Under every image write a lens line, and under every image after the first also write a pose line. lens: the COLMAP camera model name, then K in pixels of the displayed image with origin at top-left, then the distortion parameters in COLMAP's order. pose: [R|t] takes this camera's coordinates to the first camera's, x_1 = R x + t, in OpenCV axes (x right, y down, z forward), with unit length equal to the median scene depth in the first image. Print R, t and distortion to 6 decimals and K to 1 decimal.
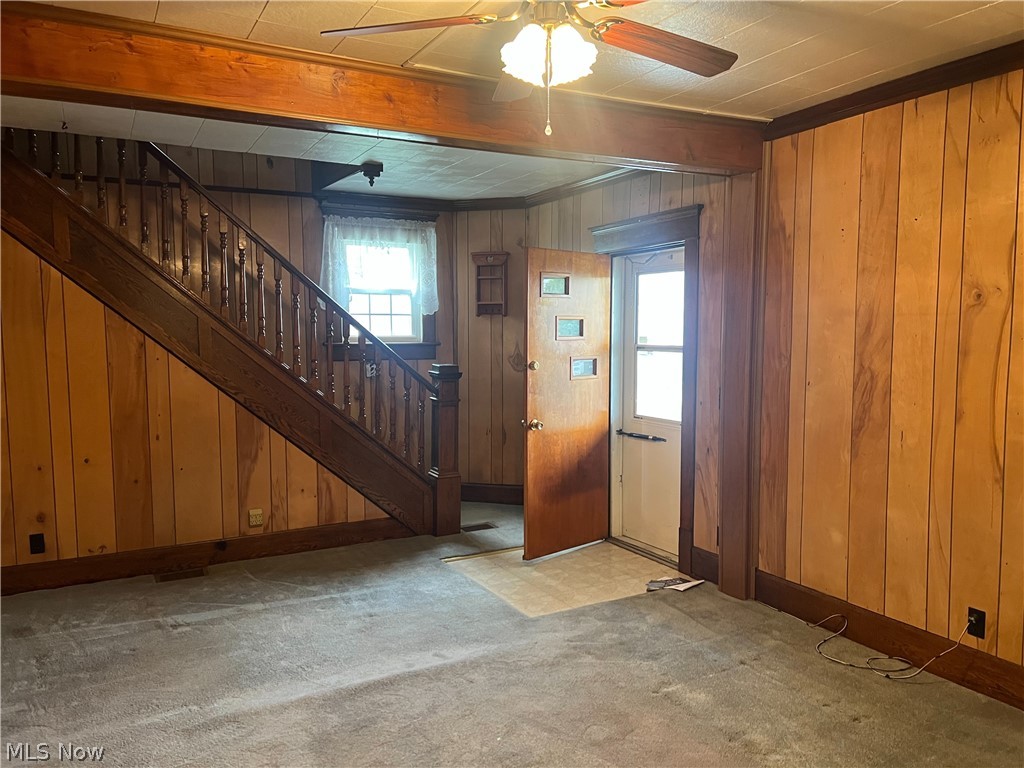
lens RADIAL K [[763.0, 0, 513.0], [0, 763.0, 386.1], [0, 0, 1]] dist [0.048217, -0.041794]
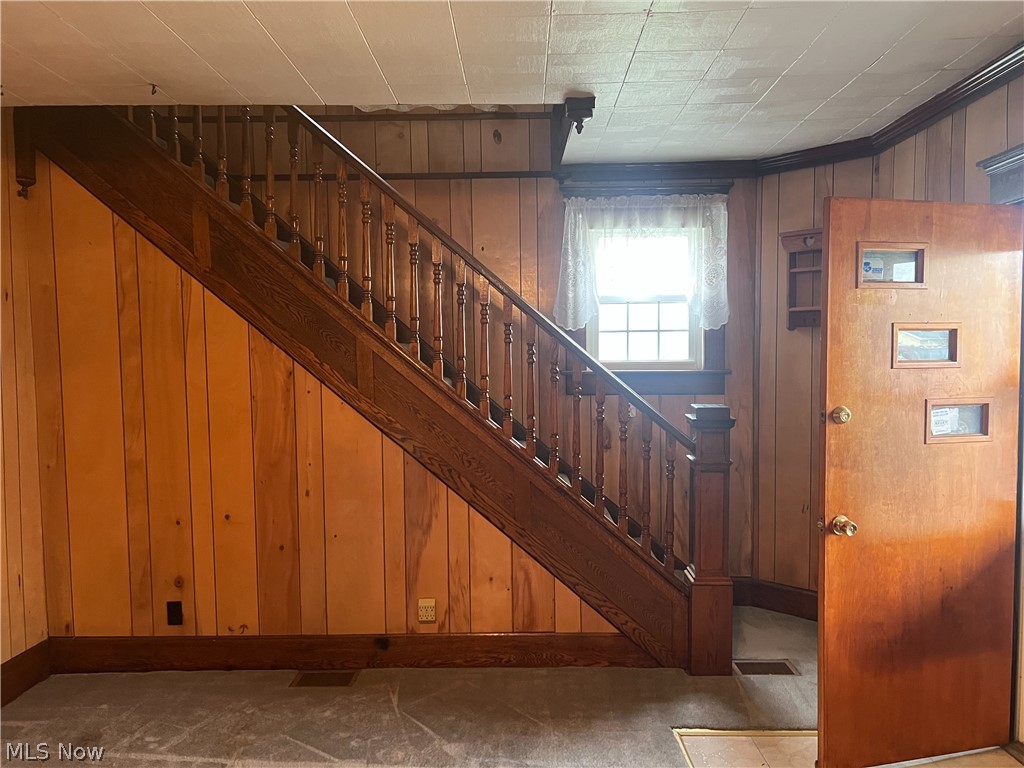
lens RADIAL K [[763.0, 0, 511.9], [0, 763.0, 389.3], [0, 0, 1]] dist [0.048217, -0.041794]
pose [[0.873417, 0.017083, -0.486674, 0.085585], [-0.030233, 0.999359, -0.019180, -0.026996], [0.486034, 0.031466, 0.873373, 0.395715]]
